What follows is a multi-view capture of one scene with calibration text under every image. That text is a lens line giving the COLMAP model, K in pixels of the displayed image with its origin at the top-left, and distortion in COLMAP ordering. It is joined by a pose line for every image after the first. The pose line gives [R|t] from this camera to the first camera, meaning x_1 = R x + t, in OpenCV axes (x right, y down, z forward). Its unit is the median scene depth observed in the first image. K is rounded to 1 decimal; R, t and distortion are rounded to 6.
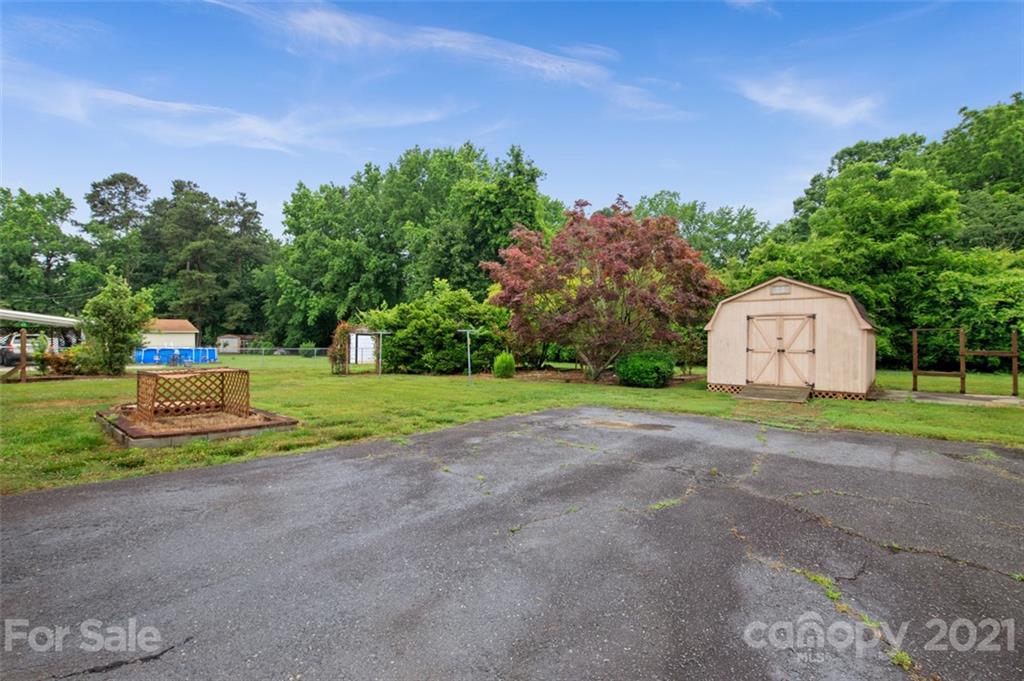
lens RADIAL K [[460.3, 0, 514.2], [0, 460.3, 331.3], [0, 0, 1]] dist [0.002675, -0.000759]
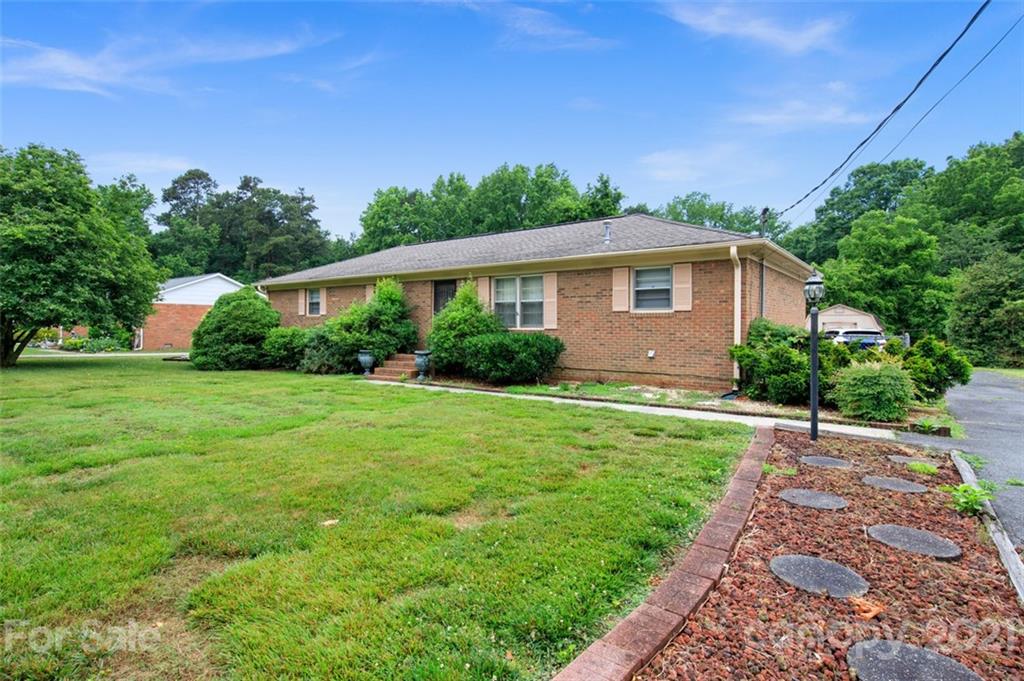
lens RADIAL K [[524.2, 0, 512.3], [0, 524.2, 308.4], [0, 0, 1]] dist [0.001652, 0.000737]
pose [[0.998956, 0.008515, 0.044873, -0.447160], [-0.007685, 0.999797, -0.018648, -0.019703], [-0.045022, 0.018283, 0.998819, -0.577628]]
